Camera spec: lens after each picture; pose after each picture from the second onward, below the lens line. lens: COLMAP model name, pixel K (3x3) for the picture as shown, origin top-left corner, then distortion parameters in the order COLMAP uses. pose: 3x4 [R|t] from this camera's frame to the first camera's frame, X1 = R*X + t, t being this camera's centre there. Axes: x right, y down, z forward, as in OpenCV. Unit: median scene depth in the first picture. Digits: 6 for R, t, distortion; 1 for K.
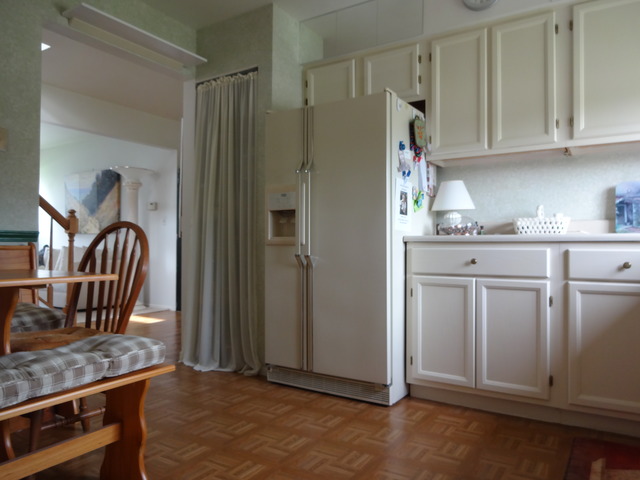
lens RADIAL K [[477.7, 0, 320.0], [0, 477.7, 240.0], [0, 0, 1]] dist [0.002909, -0.011086]
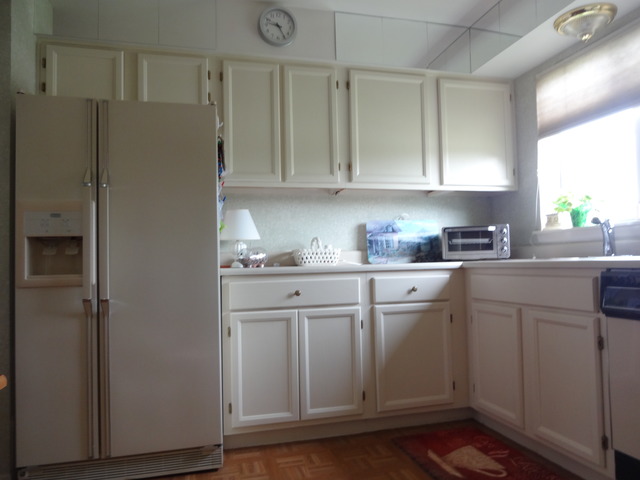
lens RADIAL K [[477.7, 0, 320.0], [0, 477.7, 240.0], [0, 0, 1]] dist [0.002909, -0.011086]
pose [[0.669214, 0.014623, 0.742926, -0.368972], [0.017777, 0.999205, -0.035681, -0.028290], [-0.742857, 0.037085, 0.668422, 0.269366]]
